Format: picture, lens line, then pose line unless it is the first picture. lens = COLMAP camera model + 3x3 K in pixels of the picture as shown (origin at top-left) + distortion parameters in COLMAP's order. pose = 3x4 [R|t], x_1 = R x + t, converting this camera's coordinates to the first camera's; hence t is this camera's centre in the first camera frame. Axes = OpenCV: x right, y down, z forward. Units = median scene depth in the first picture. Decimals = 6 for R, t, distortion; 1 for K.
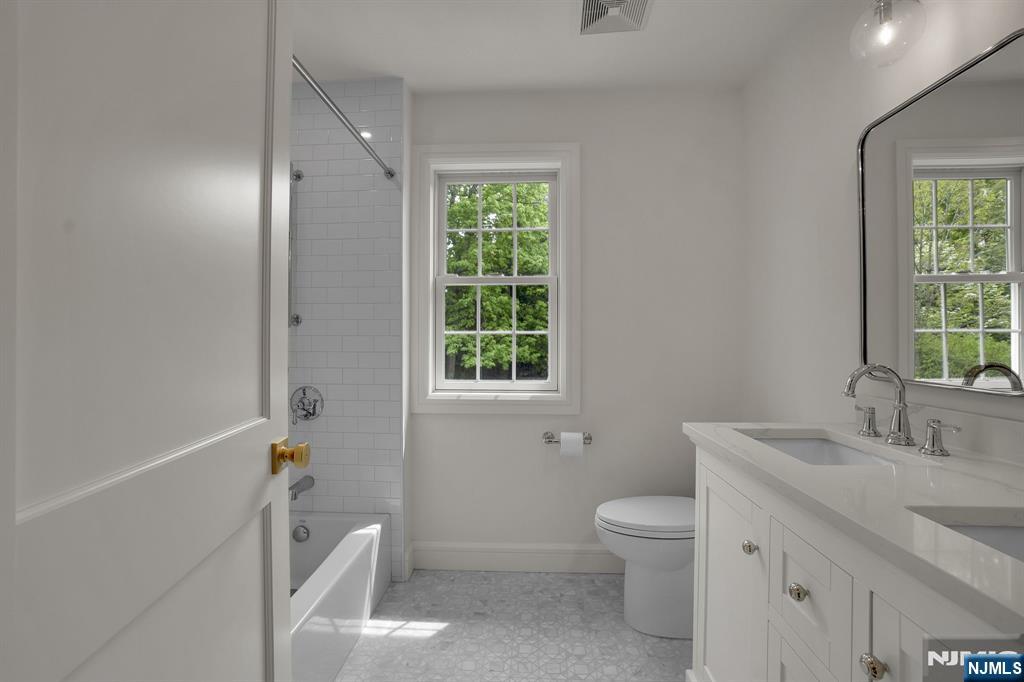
lens RADIAL K [[449.1, 0, 508.7], [0, 449.1, 338.9], [0, 0, 1]] dist [-0.057985, 0.018952]
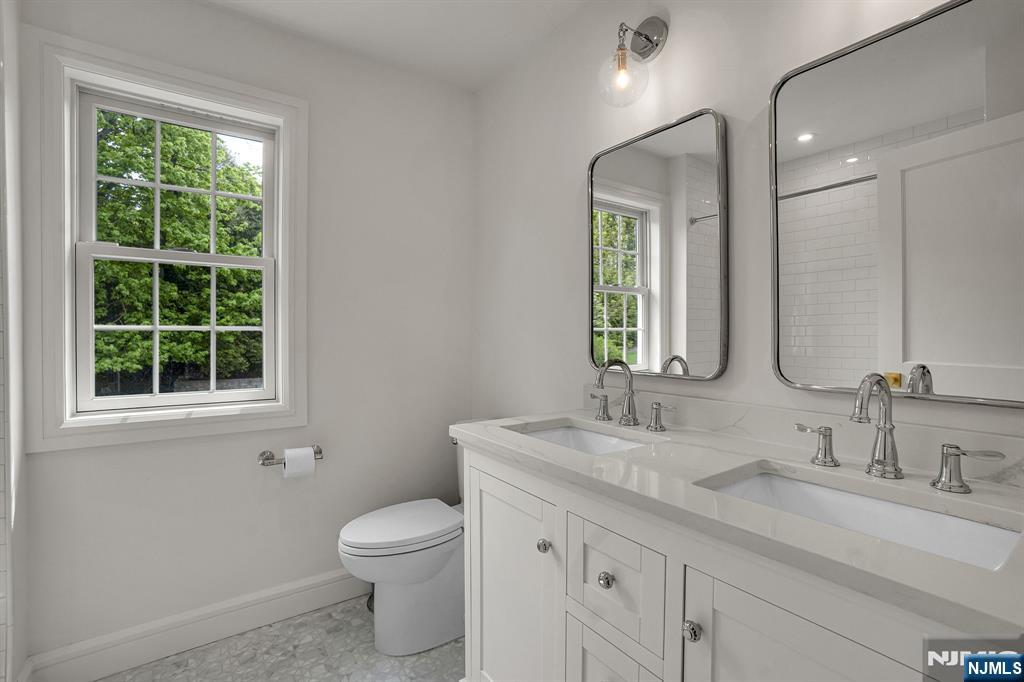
lens RADIAL K [[458.7, 0, 512.0], [0, 458.7, 341.0], [0, 0, 1]] dist [-0.056350, 0.020723]
pose [[0.791329, -0.008918, 0.611325, -0.066710], [-0.000602, 0.999882, 0.015366, -0.004349], [-0.611390, -0.012528, 0.791230, 0.106788]]
